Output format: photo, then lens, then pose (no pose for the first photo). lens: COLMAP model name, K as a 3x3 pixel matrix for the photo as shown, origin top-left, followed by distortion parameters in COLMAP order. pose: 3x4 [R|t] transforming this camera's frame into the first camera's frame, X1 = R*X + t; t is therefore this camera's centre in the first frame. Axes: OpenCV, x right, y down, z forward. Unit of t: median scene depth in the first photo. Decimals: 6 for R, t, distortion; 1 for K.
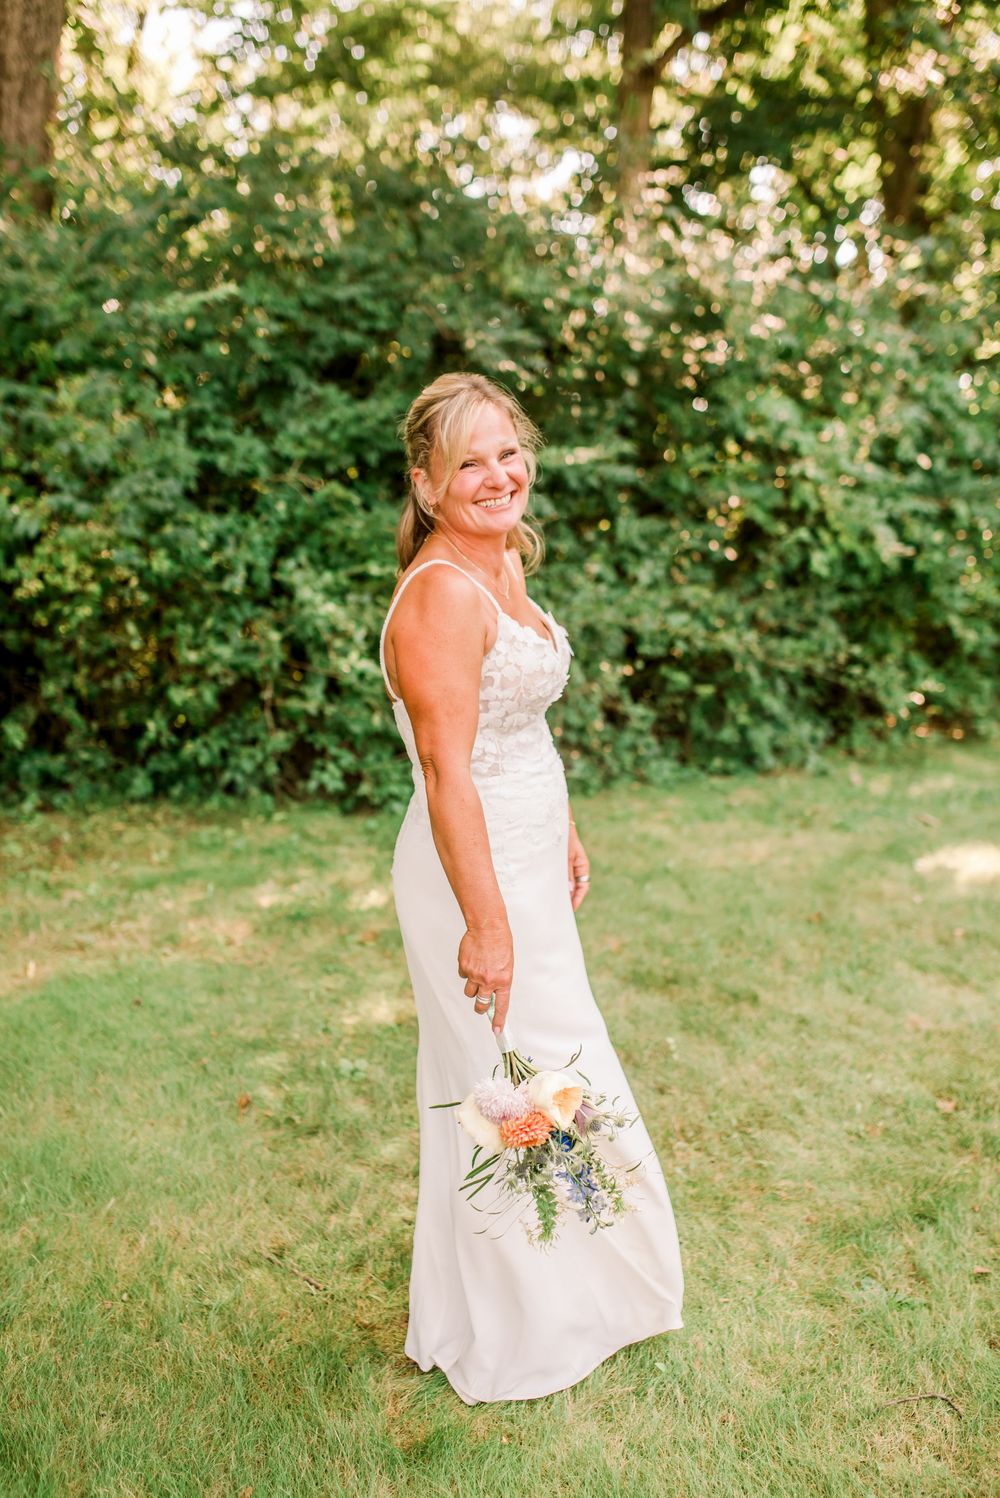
lens RADIAL K [[1428.0, 0, 500.0], [0, 1428.0, 749.0], [0, 0, 1]] dist [-0.008008, 0.025753]
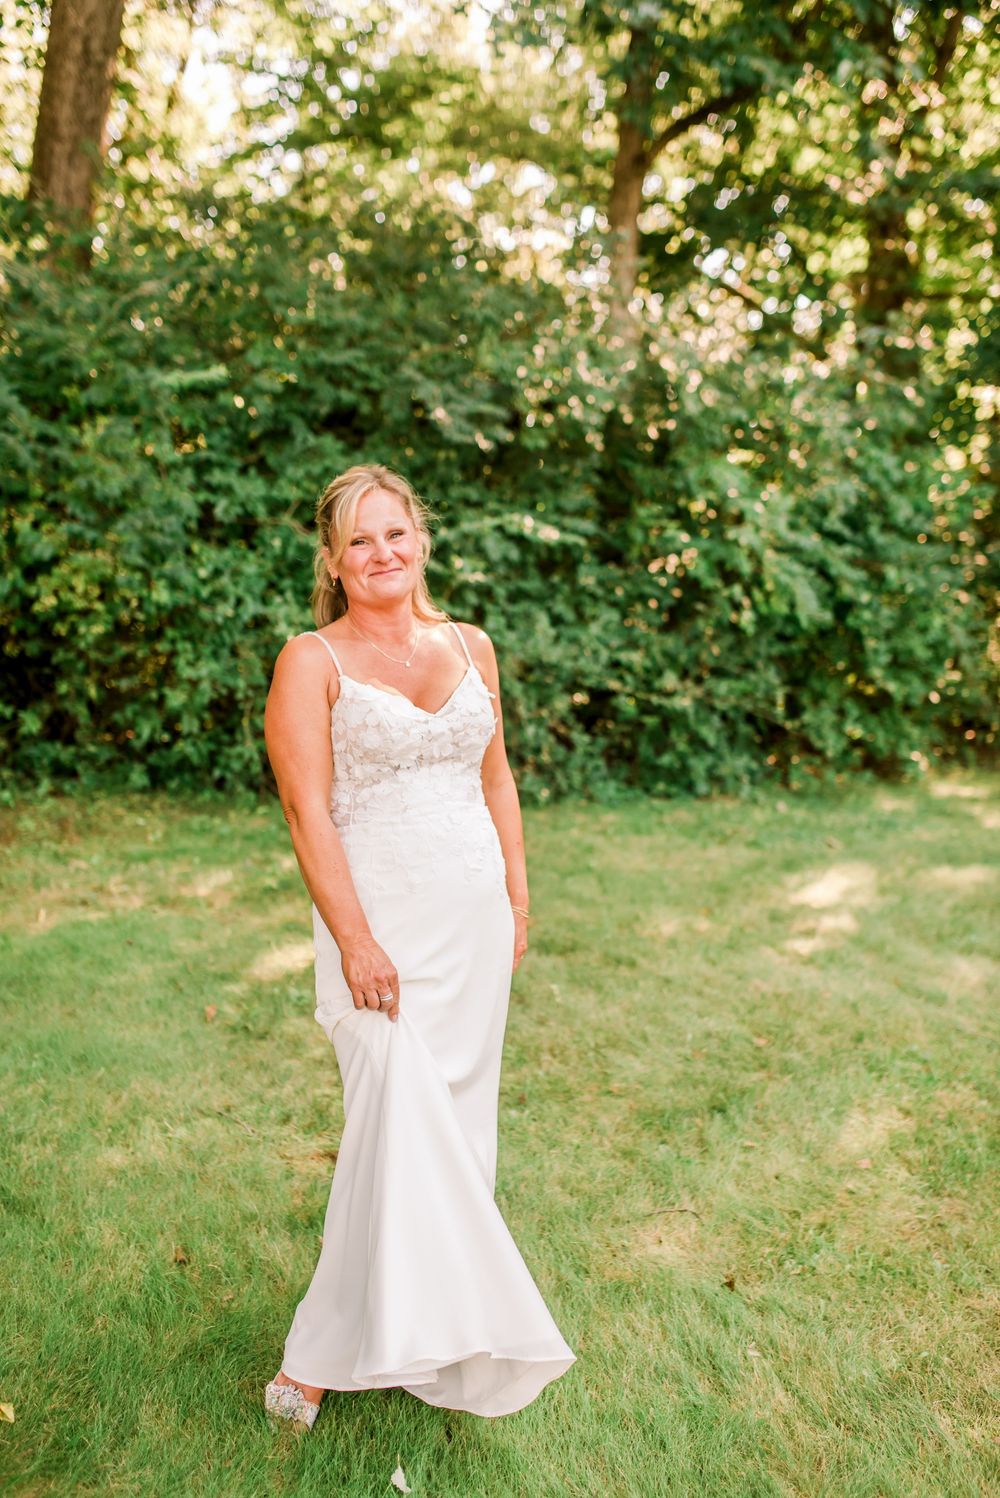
lens RADIAL K [[1428.0, 0, 500.0], [0, 1428.0, 749.0], [0, 0, 1]] dist [-0.008008, 0.025753]
pose [[0.998649, 0.051926, -0.002019, 0.034242], [-0.051959, 0.998362, -0.023948, 0.015766], [0.000772, 0.024020, 0.999711, -0.136161]]
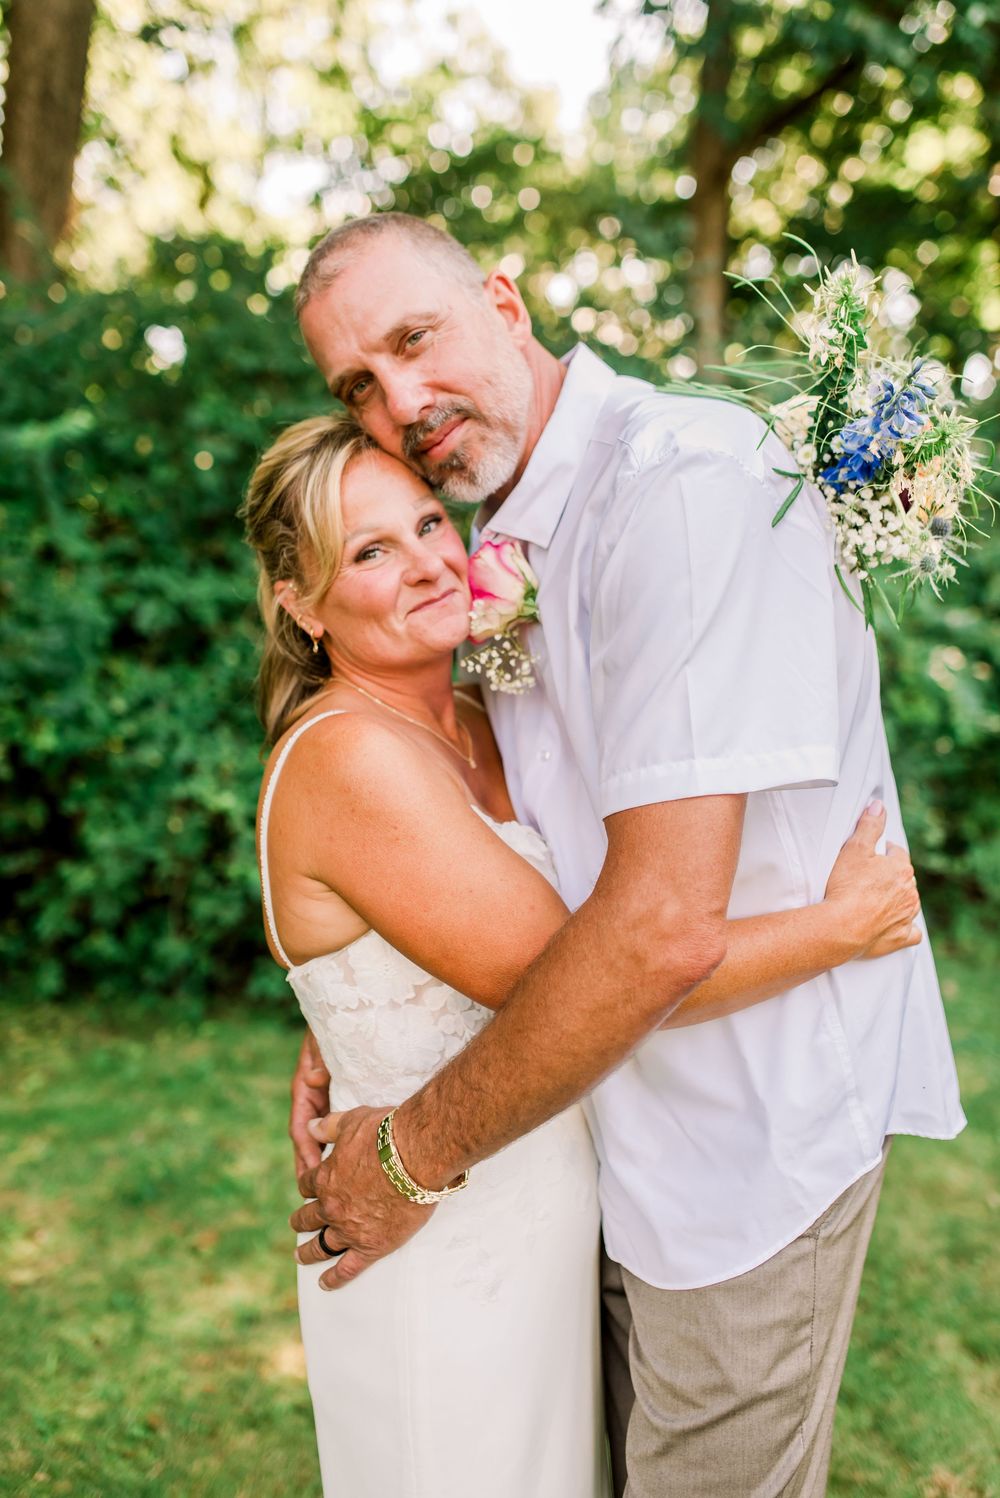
lens RADIAL K [[1430.5, 0, 478.9], [0, 1430.5, 721.8], [0, 0, 1]] dist [0.007696, 0.020072]
pose [[0.993370, 0.009836, -0.114542, 0.090918], [-0.022865, 0.993332, -0.113001, -0.037184], [0.112667, 0.114871, 0.986971, 0.183093]]
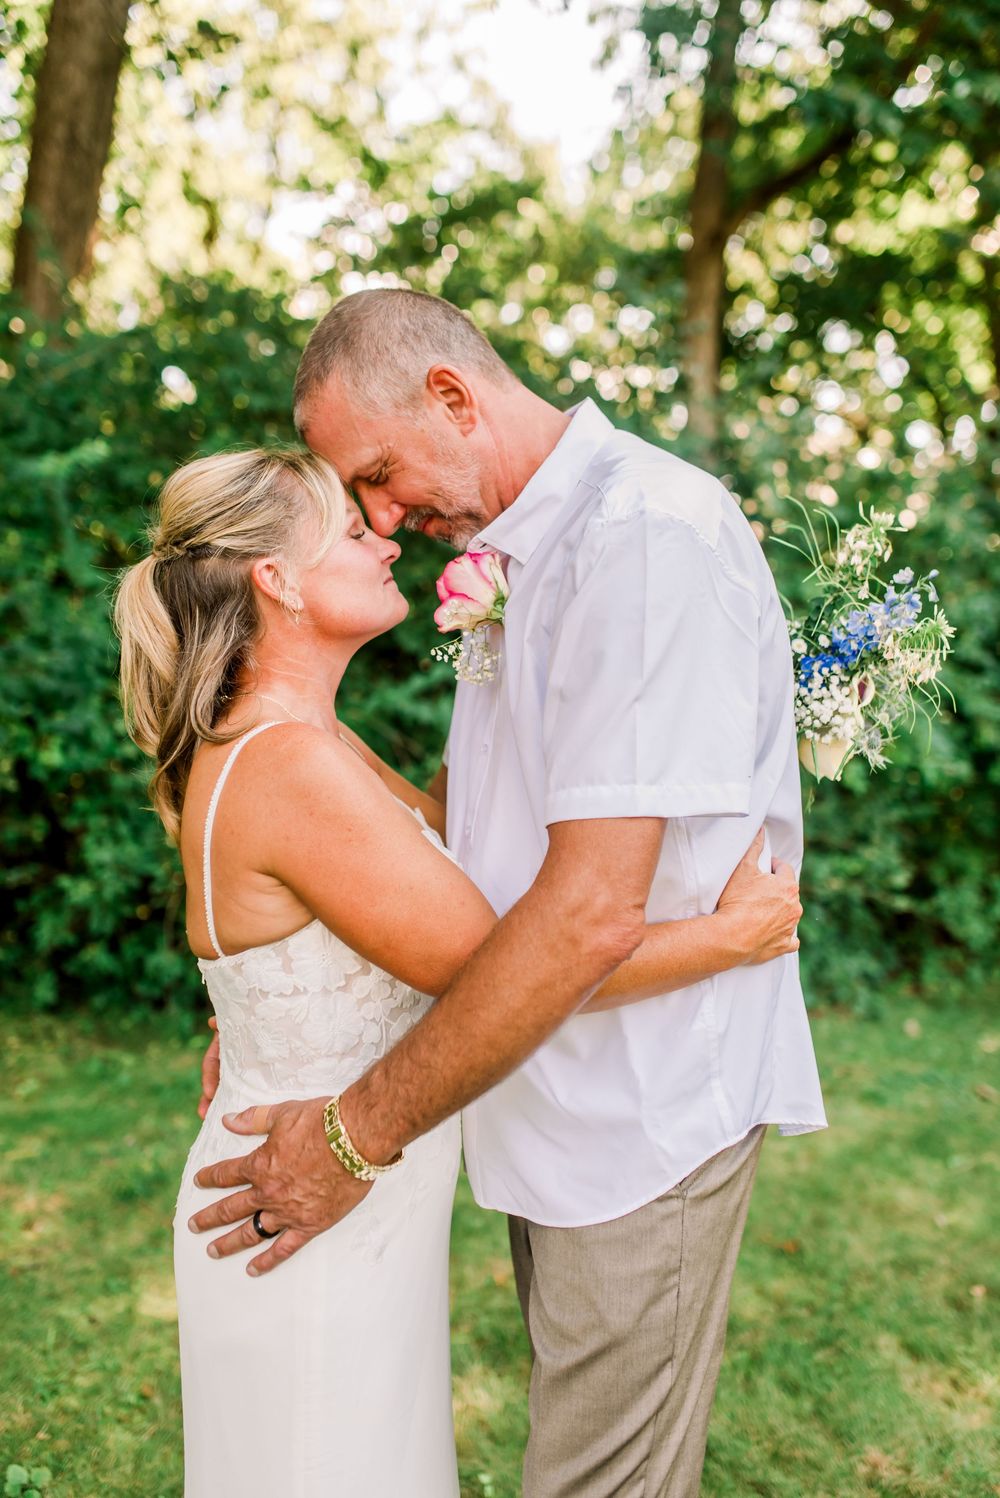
lens RADIAL K [[1430.5, 0, 478.9], [0, 1430.5, 721.8], [0, 0, 1]] dist [0.007696, 0.020072]
pose [[0.993713, 0.037841, -0.105369, 0.093445], [-0.052327, 0.989007, -0.138300, -0.030694], [0.098977, 0.142944, 0.984769, 0.148502]]
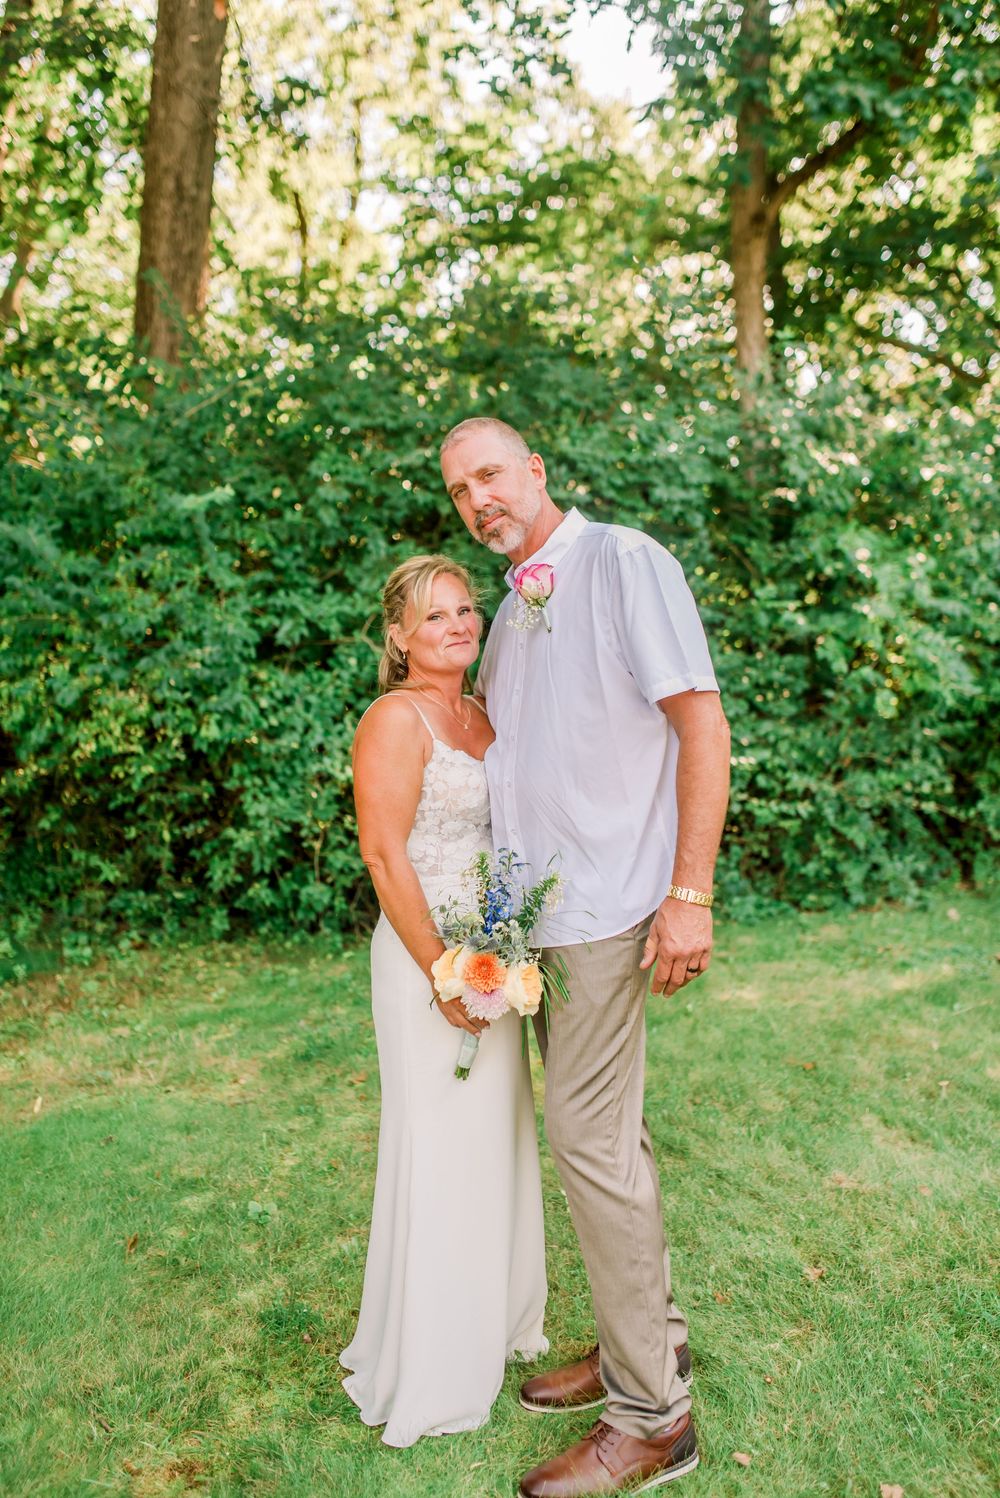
lens RADIAL K [[1428.0, 0, 500.0], [0, 1428.0, 749.0], [0, 0, 1]] dist [-0.008008, 0.025753]
pose [[0.984672, -0.021496, -0.173087, 0.136570], [0.006861, 0.996382, -0.084707, -0.012689], [0.174282, 0.082221, 0.981257, -0.012335]]
